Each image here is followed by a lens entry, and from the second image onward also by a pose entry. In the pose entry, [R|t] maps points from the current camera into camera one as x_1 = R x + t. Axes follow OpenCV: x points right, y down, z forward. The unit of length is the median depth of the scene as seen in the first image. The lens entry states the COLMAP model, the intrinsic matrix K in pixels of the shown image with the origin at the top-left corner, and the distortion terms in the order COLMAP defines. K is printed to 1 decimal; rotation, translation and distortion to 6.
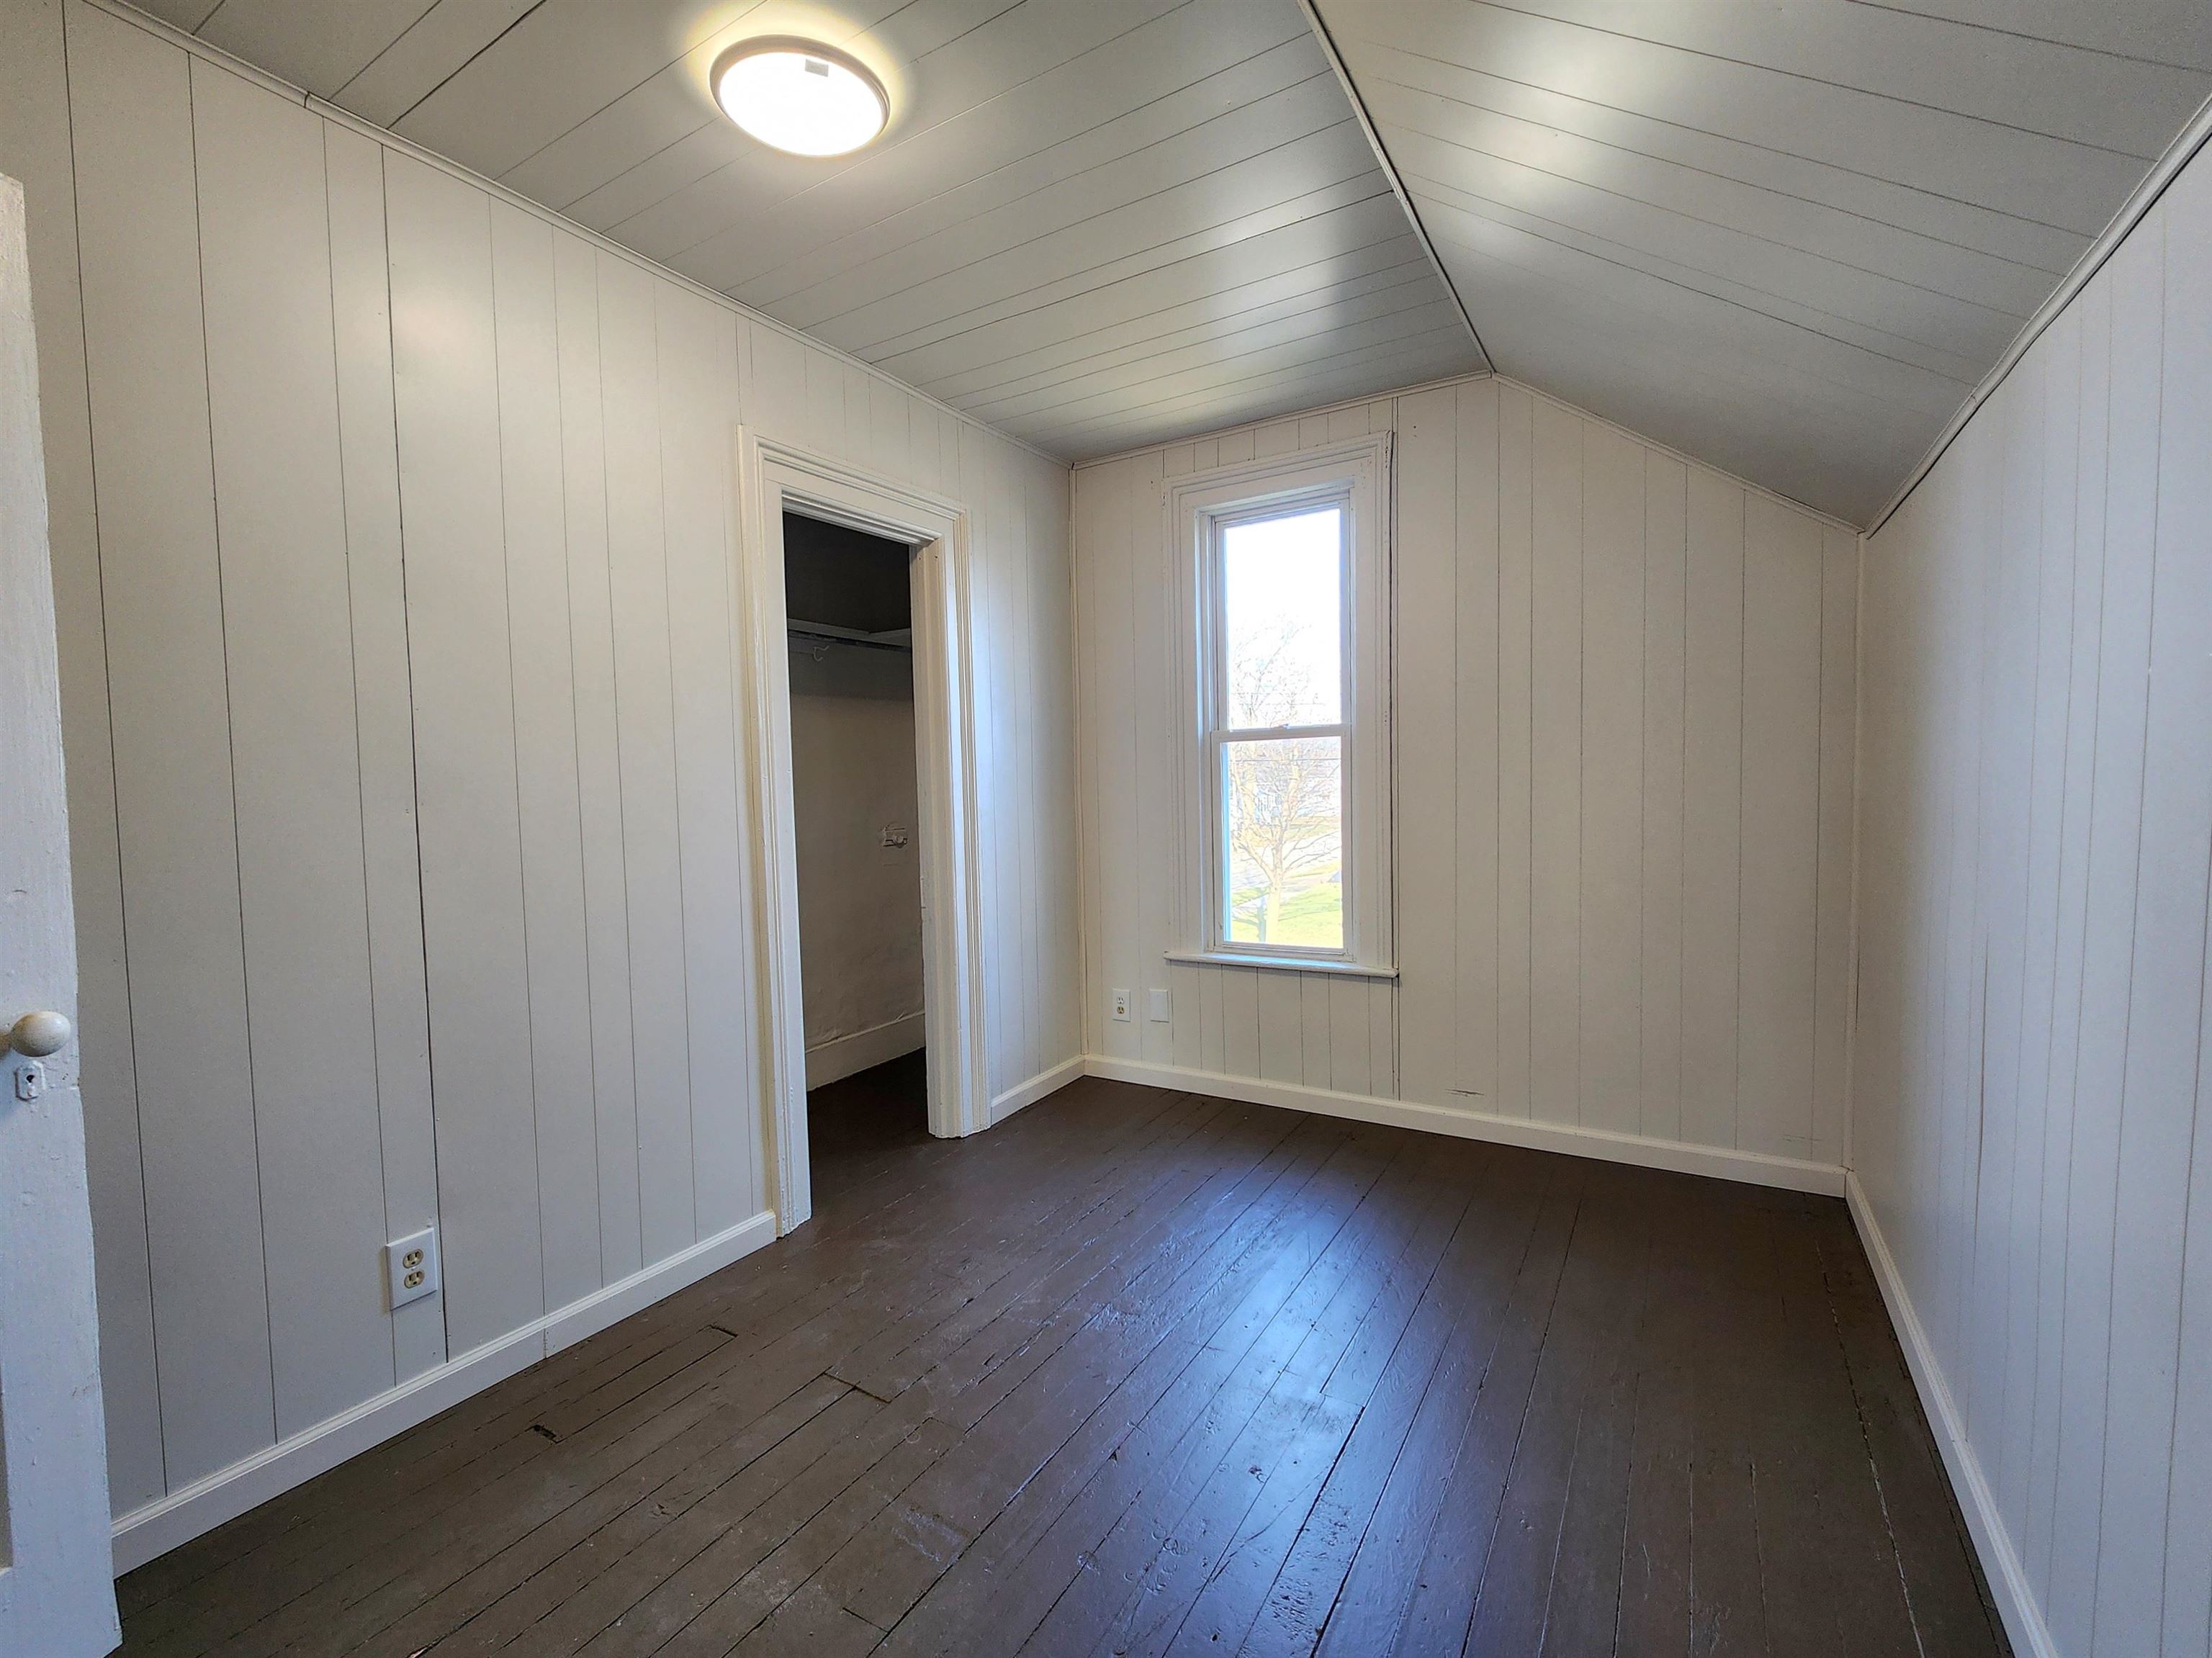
lens RADIAL K [[970.3, 0, 1107.0], [0, 970.3, 821.9], [0, 0, 1]] dist [-0.000372, 0.000533]
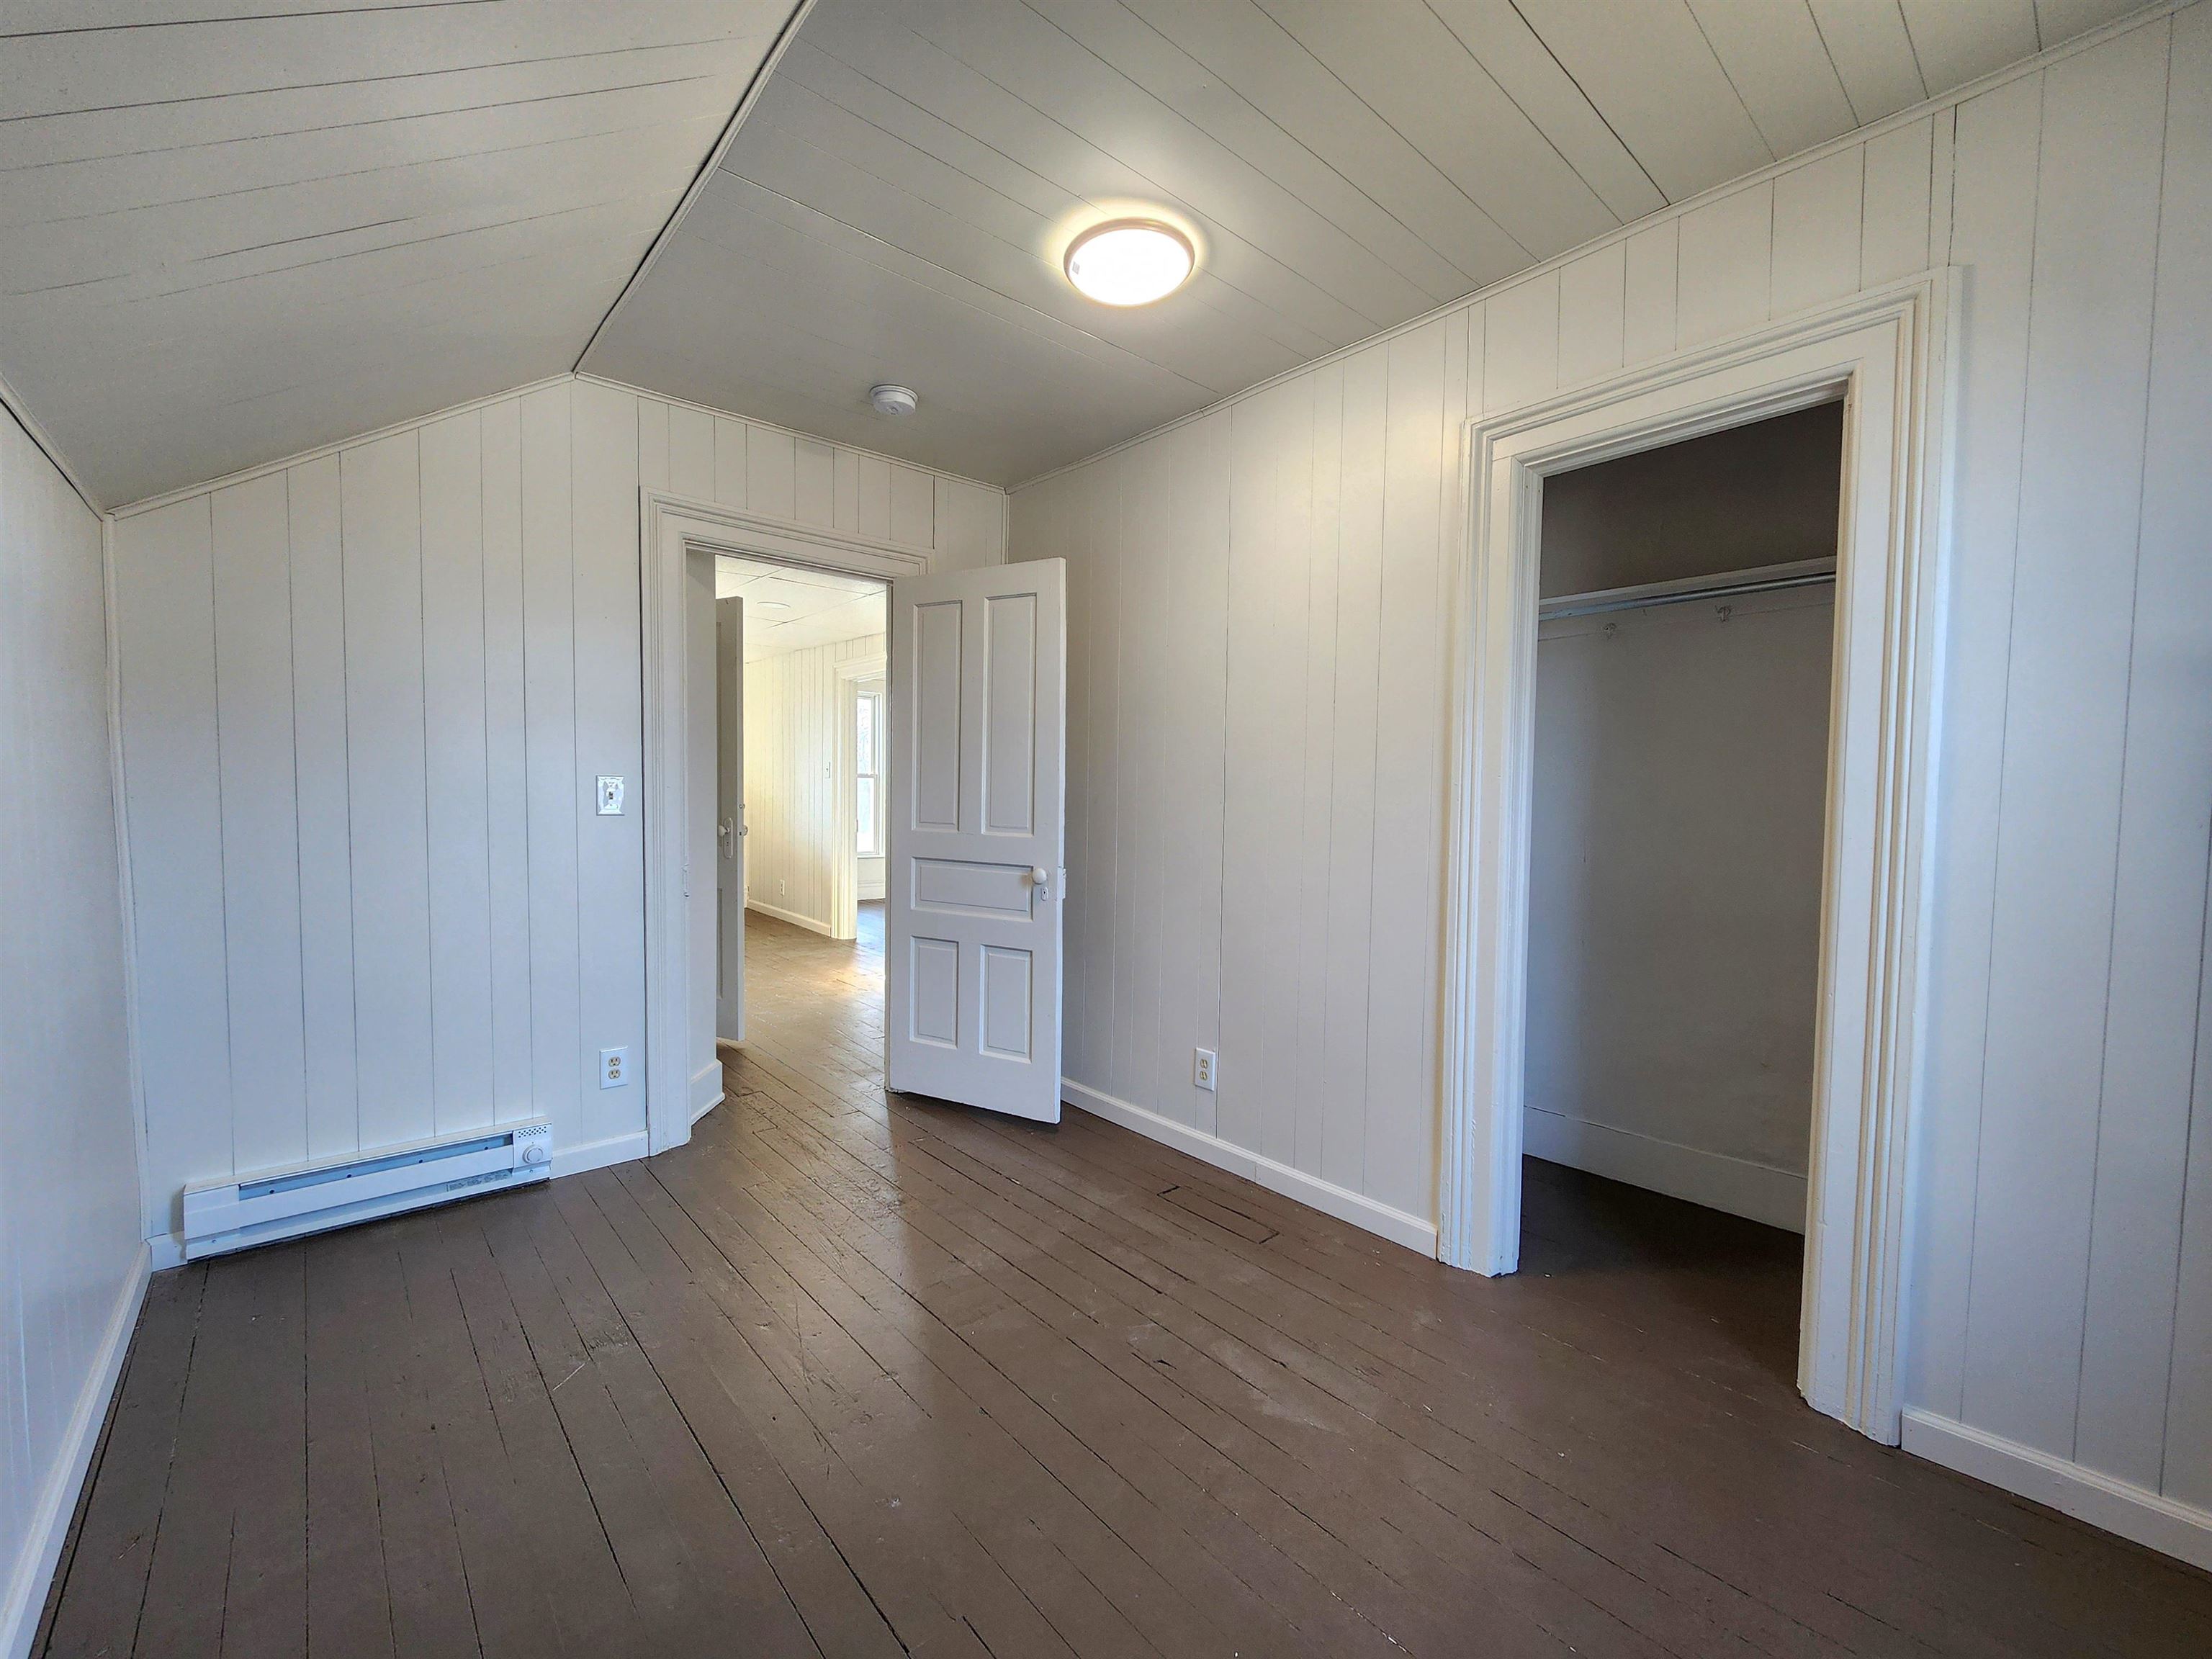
lens RADIAL K [[899.1, 0, 1114.8], [0, 899.1, 835.6], [0, 0, 1]] dist [0.002243, -0.000642]
pose [[-0.294757, 0.068561, -0.953109, 0.569211], [-0.042981, 0.995462, 0.084900, -0.056005], [0.954605, 0.065990, -0.290473, 0.891768]]
